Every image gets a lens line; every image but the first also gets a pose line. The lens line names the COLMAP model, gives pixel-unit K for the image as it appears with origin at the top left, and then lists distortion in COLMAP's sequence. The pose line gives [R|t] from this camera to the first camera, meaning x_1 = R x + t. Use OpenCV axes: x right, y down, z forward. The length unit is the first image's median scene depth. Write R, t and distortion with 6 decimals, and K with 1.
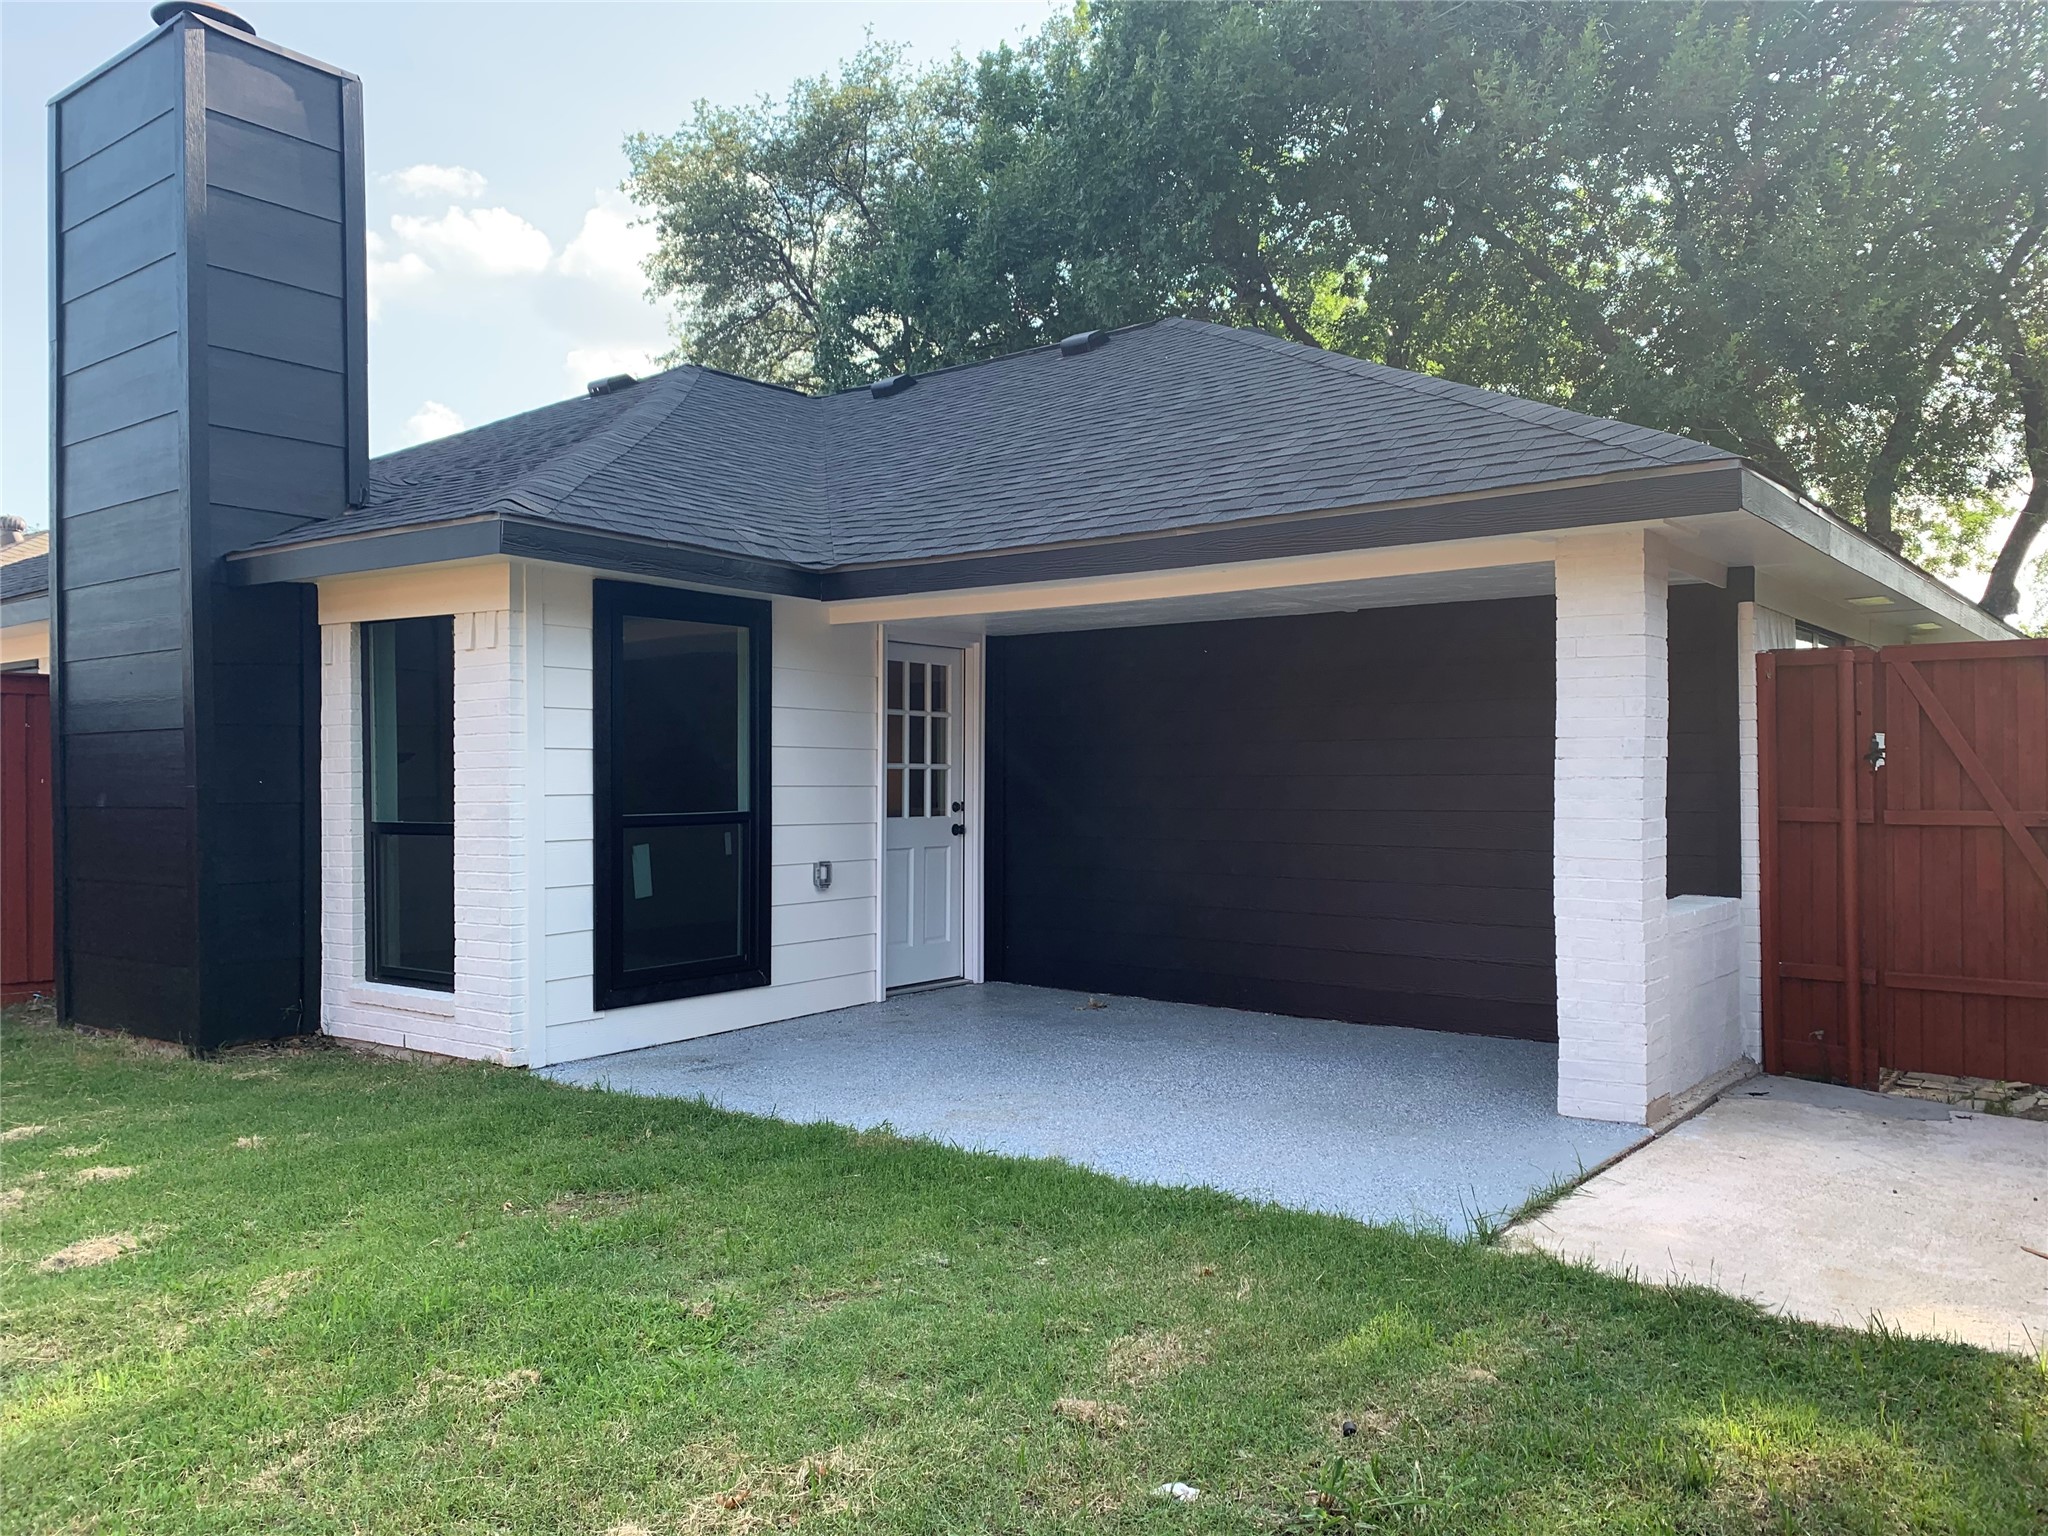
lens RADIAL K [[1560.0, 0, 1018.0], [0, 1560.0, 774.1], [0, 0, 1]] dist [0.048847, -0.075383]
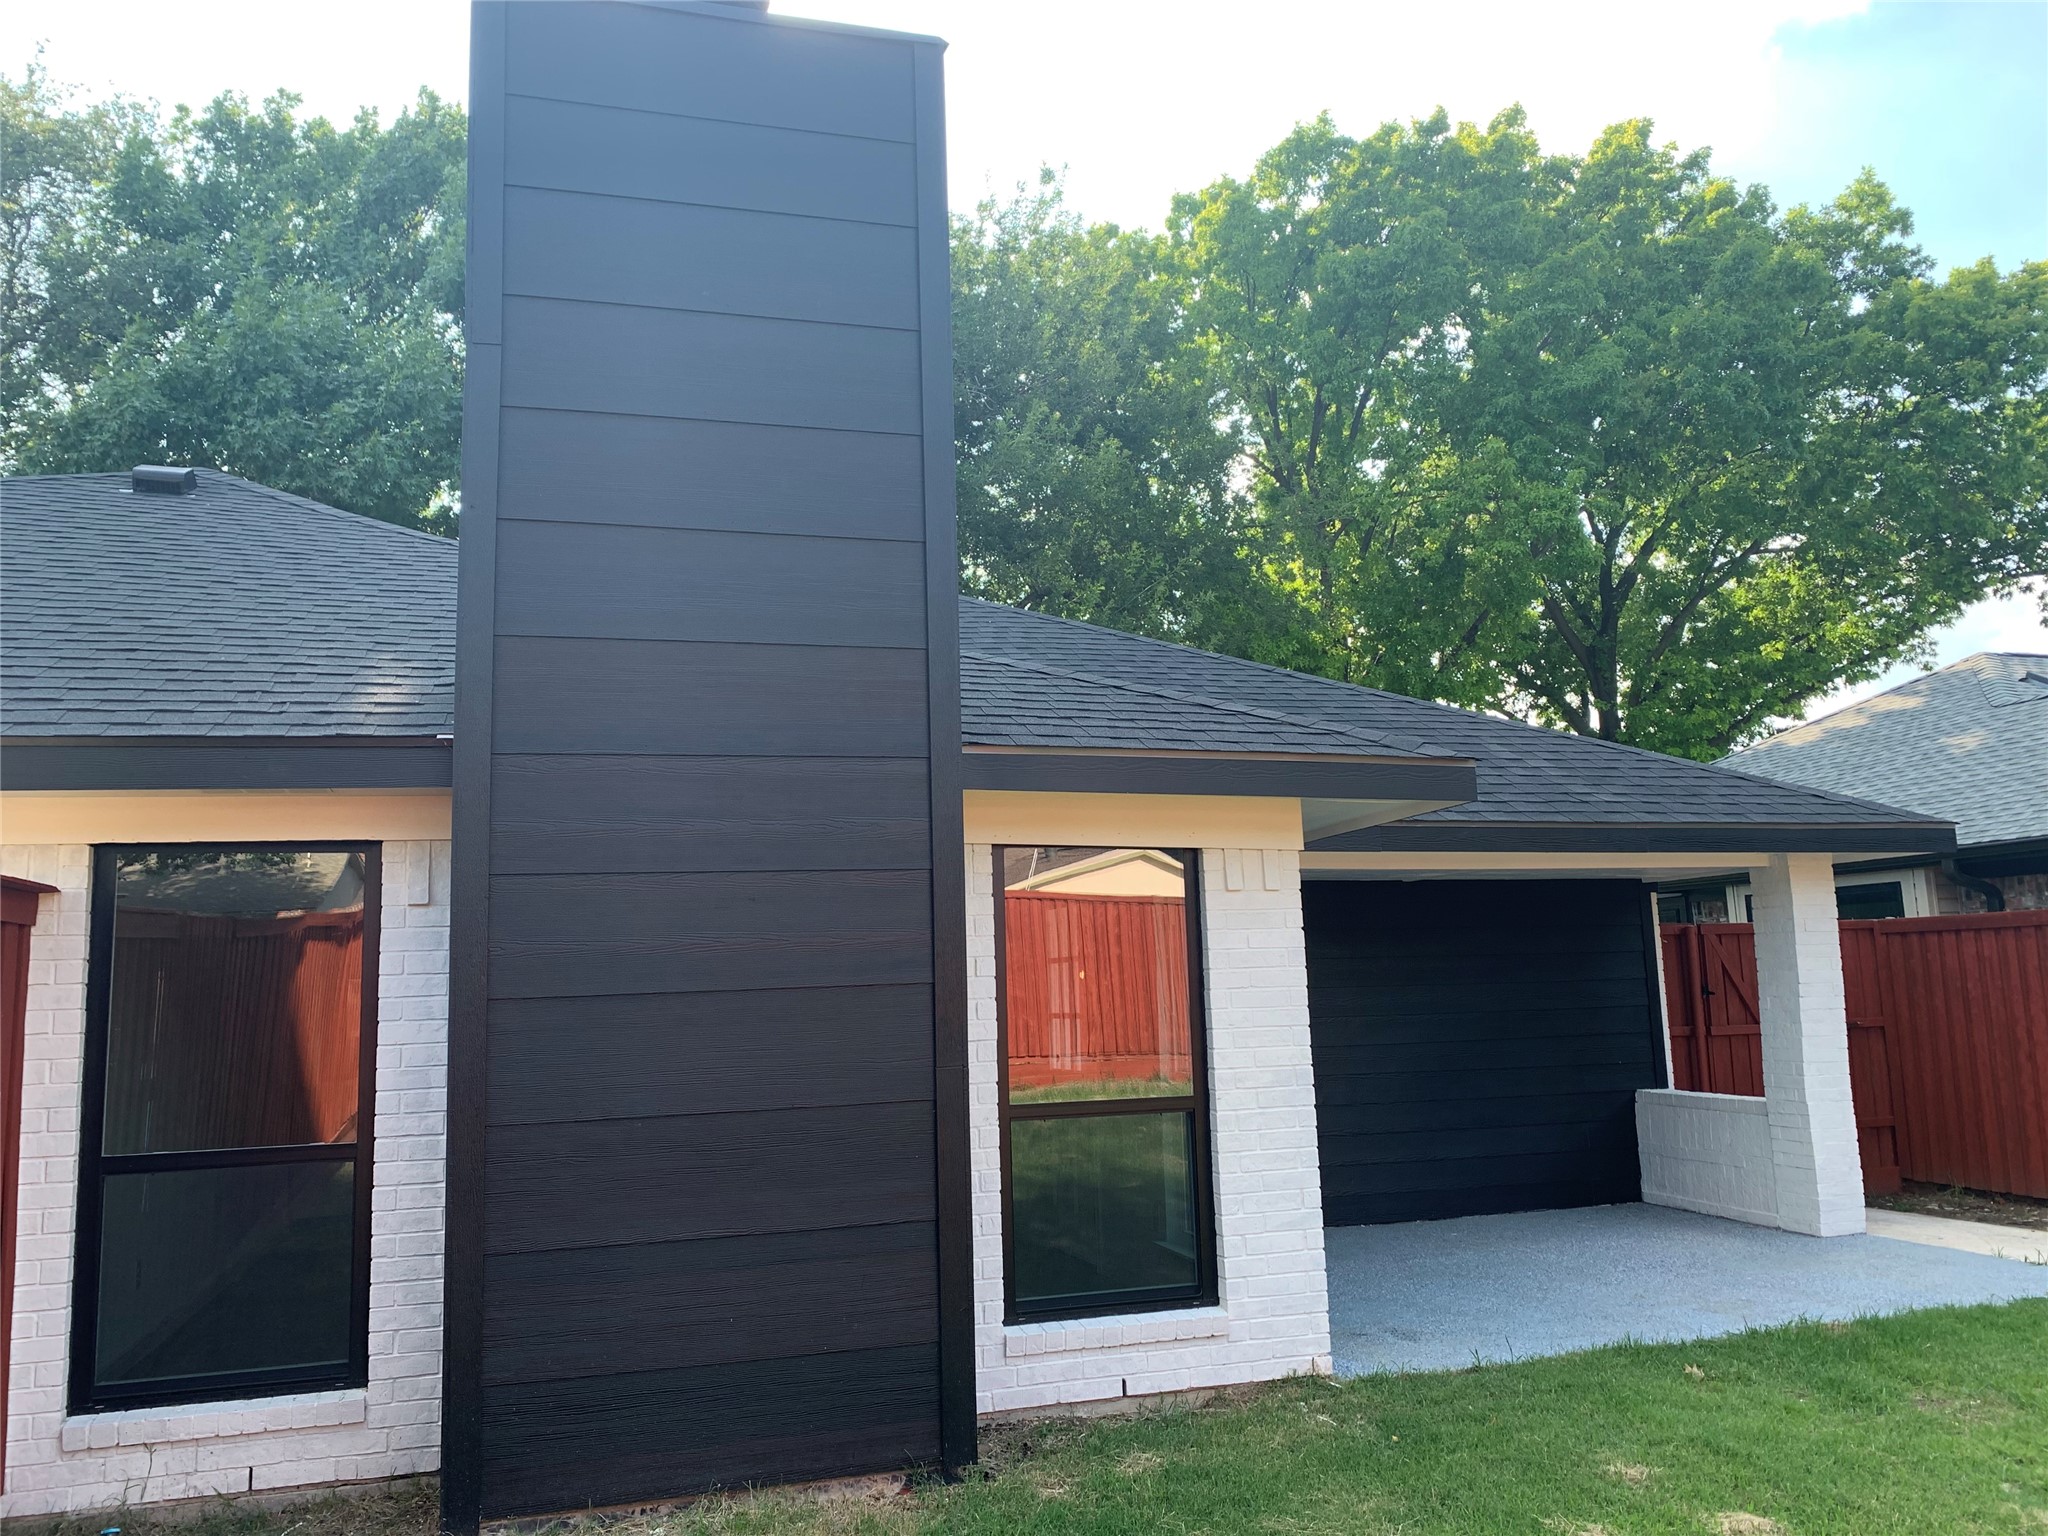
lens RADIAL K [[1560.0, 0, 1021.4], [0, 1560.0, 764.5], [0, 0, 1]] dist [0.048847, -0.075383]
pose [[0.583536, 0.095419, 0.806462, -1.112294], [0.015760, 0.991555, -0.128723, -0.043218], [-0.811934, 0.087824, 0.577104, 0.563504]]
